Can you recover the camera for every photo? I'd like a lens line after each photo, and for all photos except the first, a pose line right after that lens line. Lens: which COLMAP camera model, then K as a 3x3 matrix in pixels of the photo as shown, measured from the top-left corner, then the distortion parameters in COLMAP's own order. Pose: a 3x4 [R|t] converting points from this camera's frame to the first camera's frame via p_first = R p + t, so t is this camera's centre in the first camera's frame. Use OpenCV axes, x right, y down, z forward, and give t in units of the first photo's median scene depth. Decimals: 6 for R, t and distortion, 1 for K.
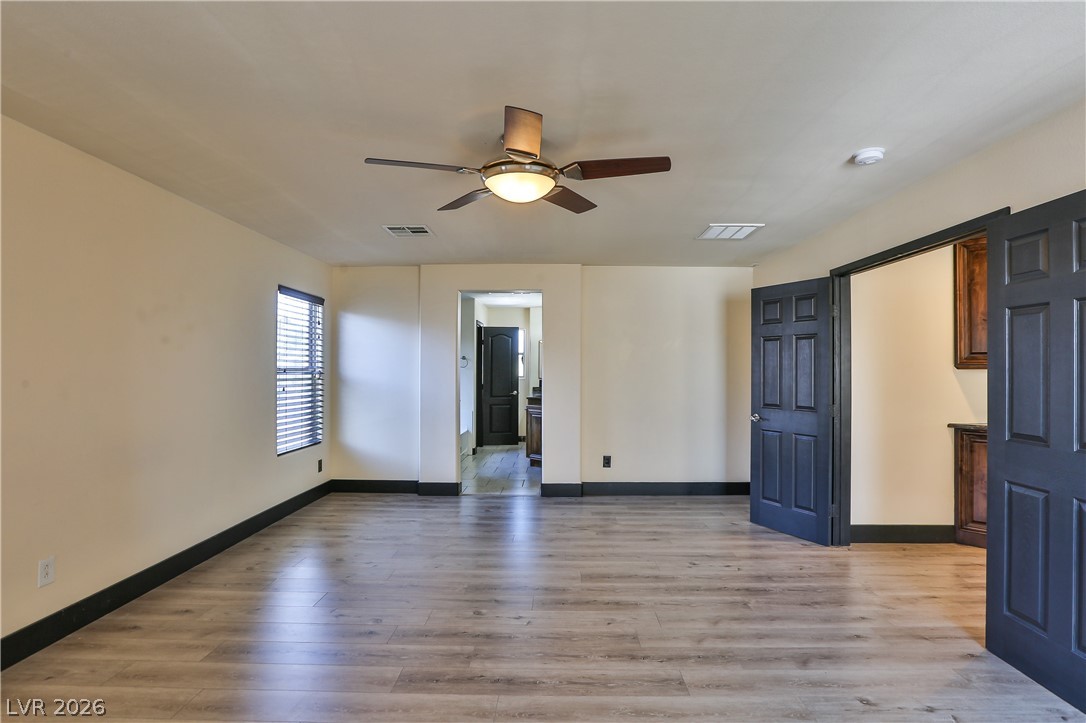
lens RADIAL K [[534.4, 0, 546.4], [0, 534.4, 368.1], [0, 0, 1]] dist [-0.055871, 0.026519]
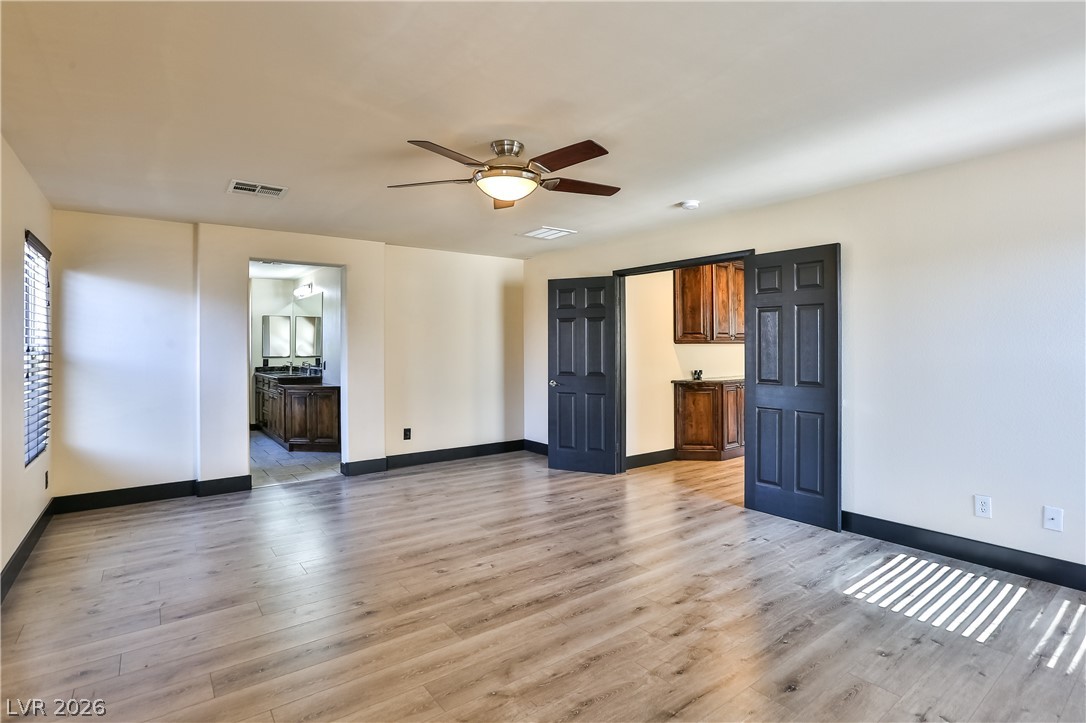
lens RADIAL K [[534.1, 0, 547.5], [0, 534.1, 356.5], [0, 0, 1]] dist [-0.053647, 0.026311]
pose [[0.795342, -0.019034, 0.605862, -0.430277], [0.004944, 0.999677, 0.024916, -0.001577], [-0.606141, -0.016821, 0.795179, 0.010524]]
